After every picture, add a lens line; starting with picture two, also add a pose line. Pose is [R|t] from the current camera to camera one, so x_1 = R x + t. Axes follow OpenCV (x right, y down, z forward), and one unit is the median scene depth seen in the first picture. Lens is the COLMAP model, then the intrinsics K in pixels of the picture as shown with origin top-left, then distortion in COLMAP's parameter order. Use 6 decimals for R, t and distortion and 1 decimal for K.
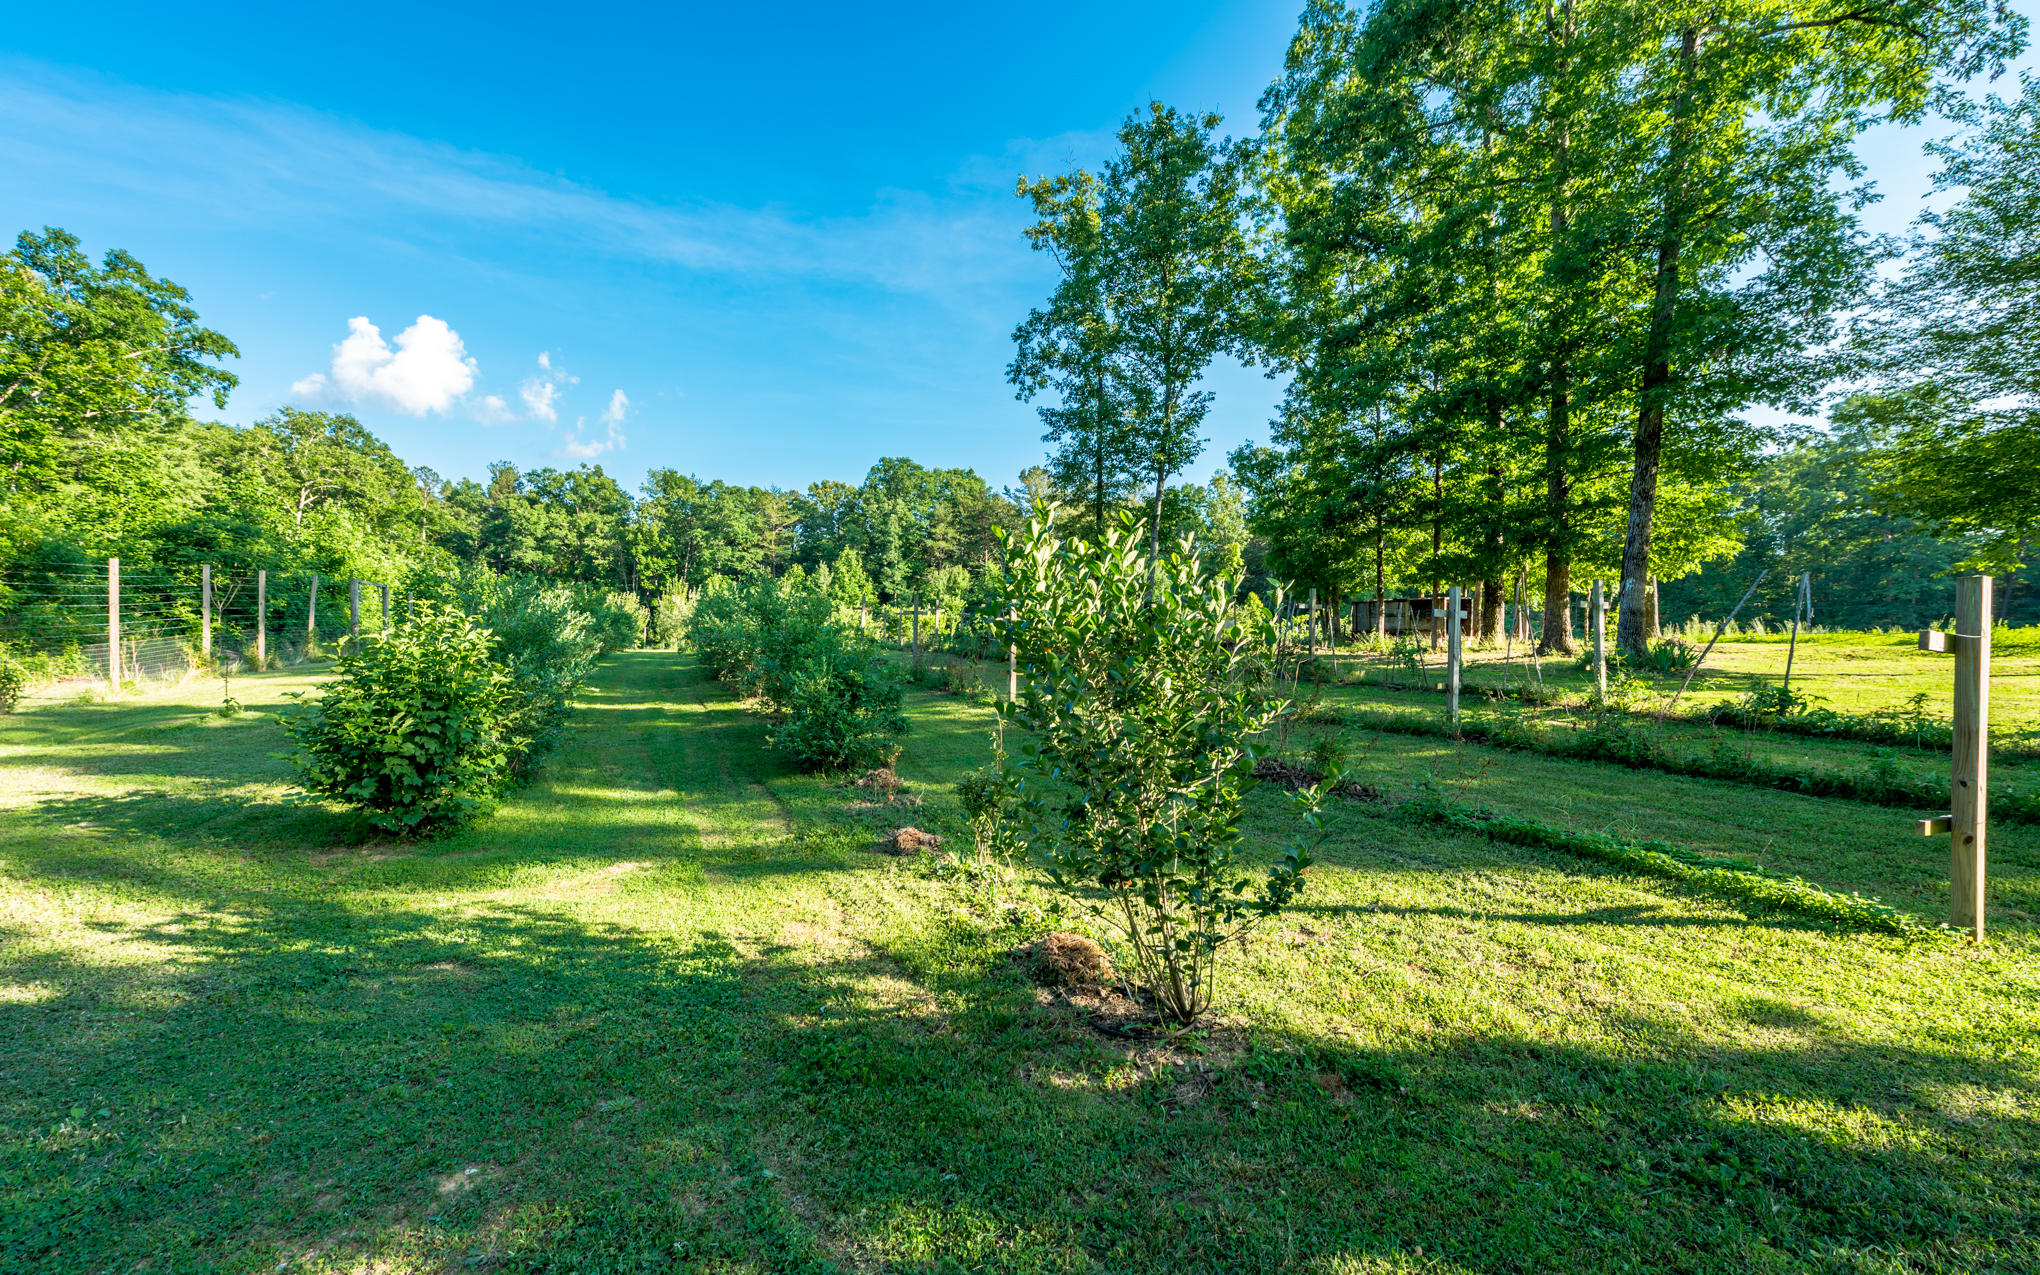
lens RADIAL K [[779.3, 0, 1021.6], [0, 779.3, 645.3], [0, 0, 1]] dist [0.000543, -0.004112]
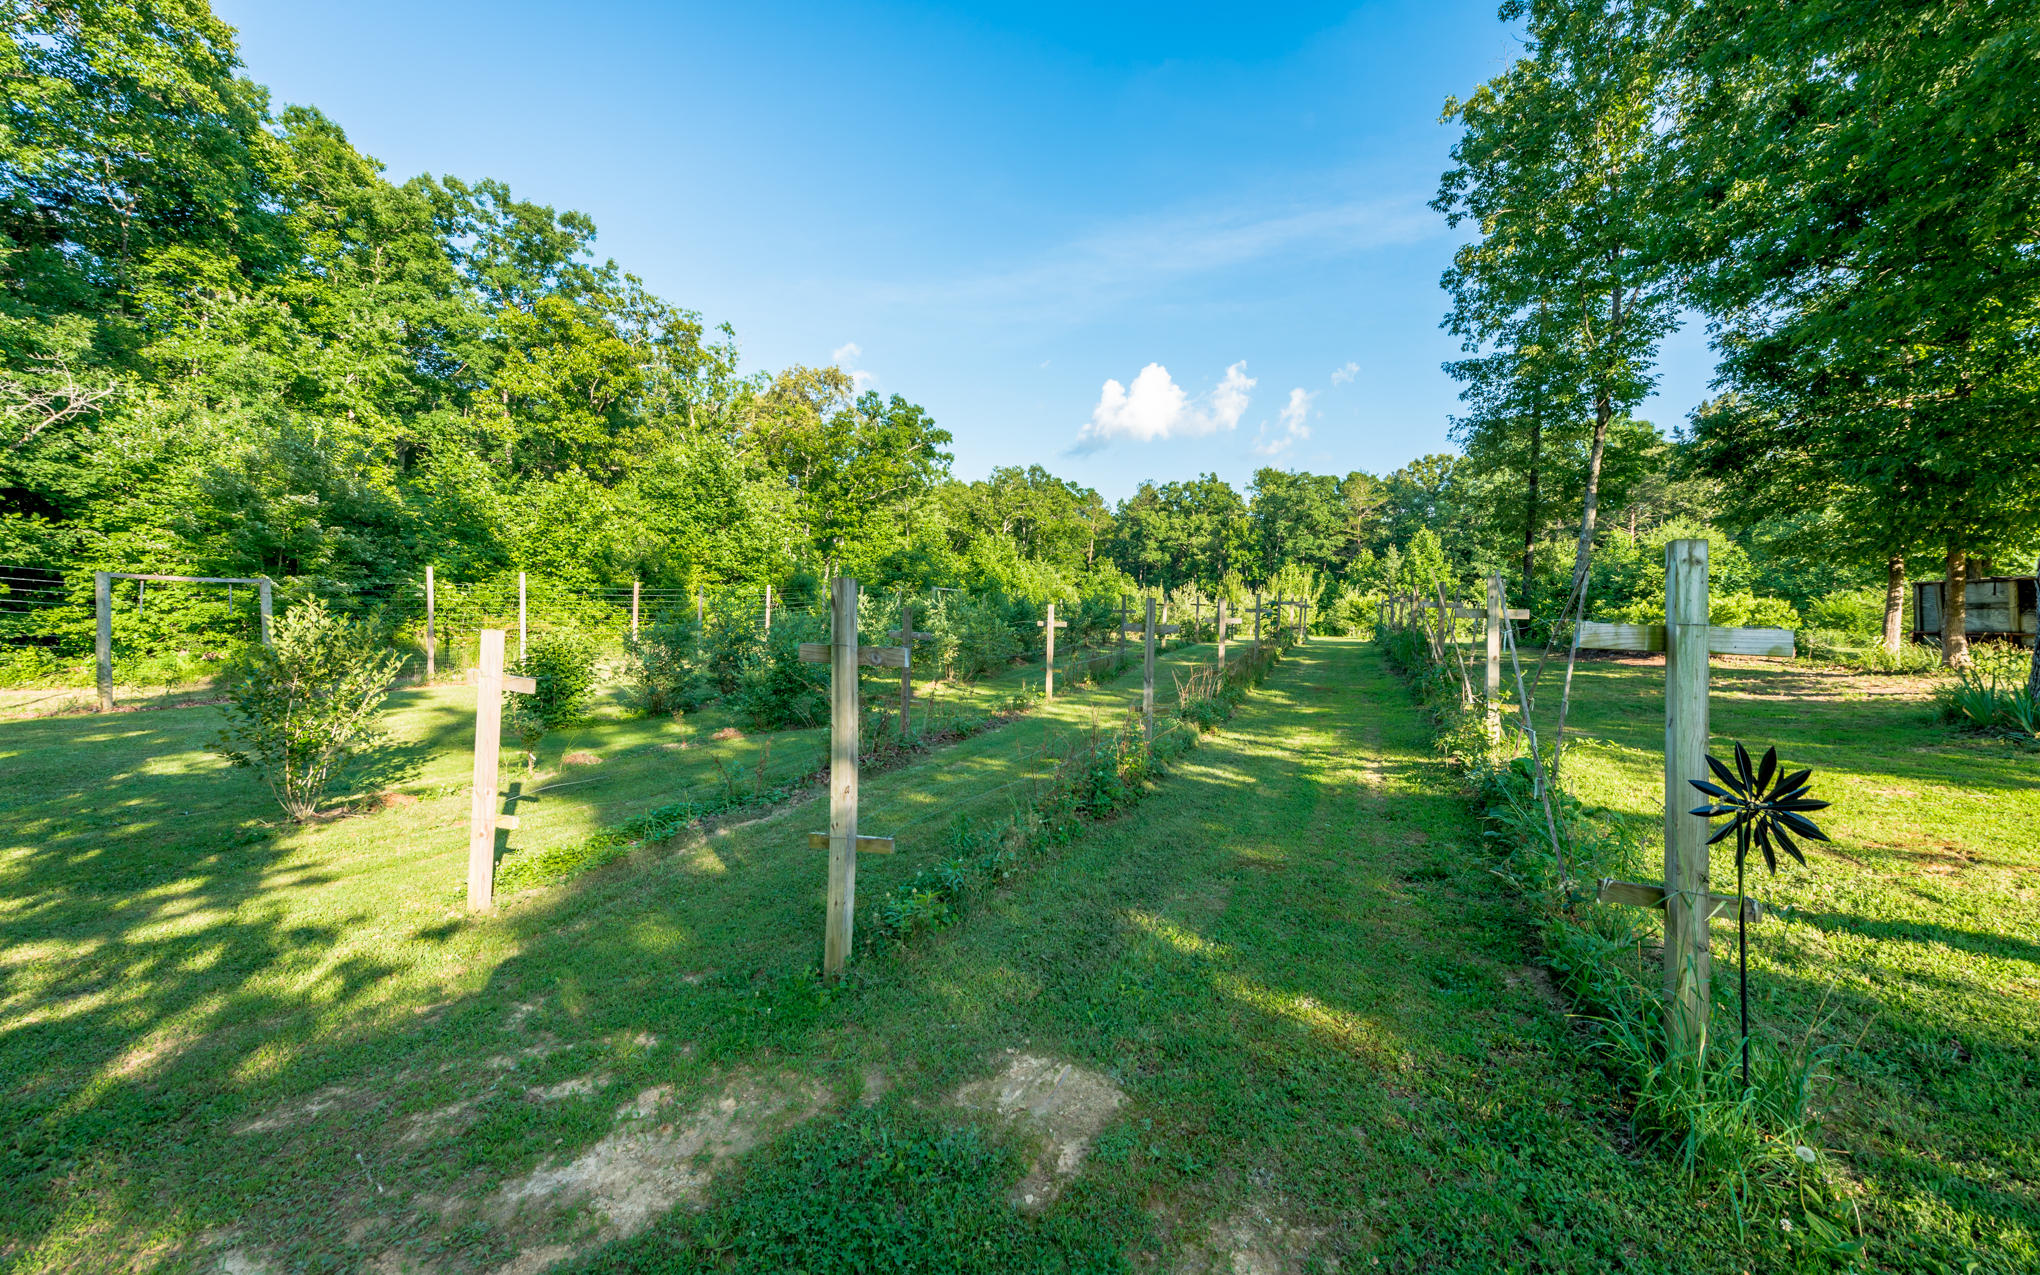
lens RADIAL K [[779.3, 0, 1021.6], [0, 779.3, 645.3], [0, 0, 1]] dist [0.000543, -0.004112]
pose [[0.668974, 0.028248, -0.742749, 0.143930], [-0.014337, 0.999582, 0.025103, -0.001759], [0.743147, -0.006144, 0.669100, 0.024236]]
